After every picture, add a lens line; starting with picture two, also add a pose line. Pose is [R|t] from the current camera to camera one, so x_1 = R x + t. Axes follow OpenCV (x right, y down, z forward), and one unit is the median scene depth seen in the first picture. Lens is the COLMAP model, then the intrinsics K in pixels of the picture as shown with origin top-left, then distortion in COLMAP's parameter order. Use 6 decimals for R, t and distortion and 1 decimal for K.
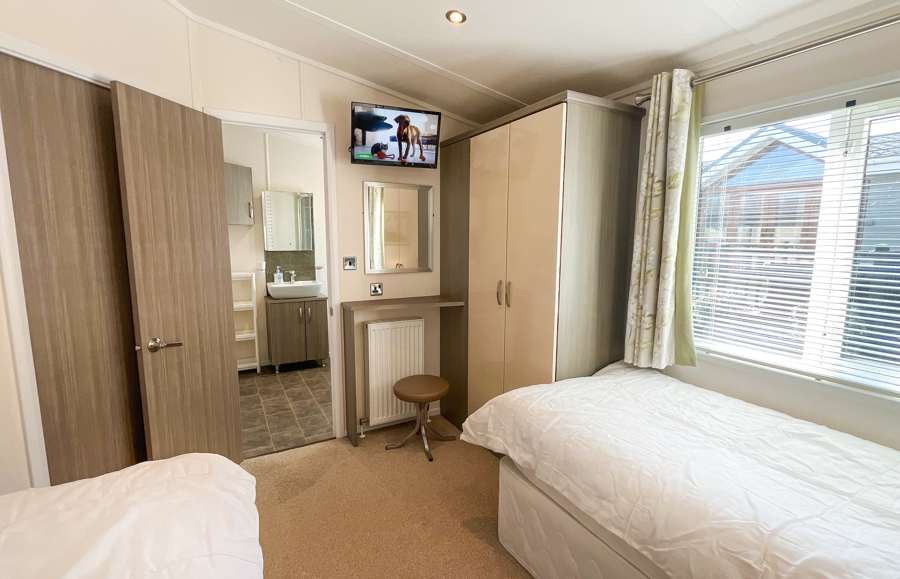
lens RADIAL K [[417.5, 0, 449.2], [0, 417.5, 291.1], [0, 0, 1]] dist [-0.002287, -0.000332]
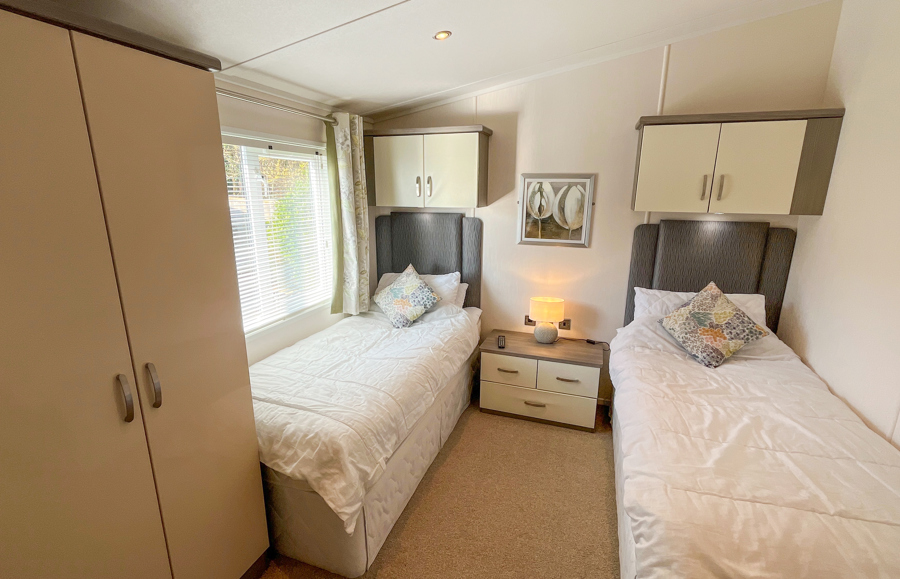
lens RADIAL K [[417.5, 0, 451.0], [0, 417.5, 293.4], [0, 0, 1]] dist [-0.002287, -0.000332]
pose [[-0.668944, -0.187105, 0.719378, -0.704755], [0.086174, 0.941753, 0.325076, -0.361238], [-0.738300, 0.279450, -0.613857, 1.541735]]
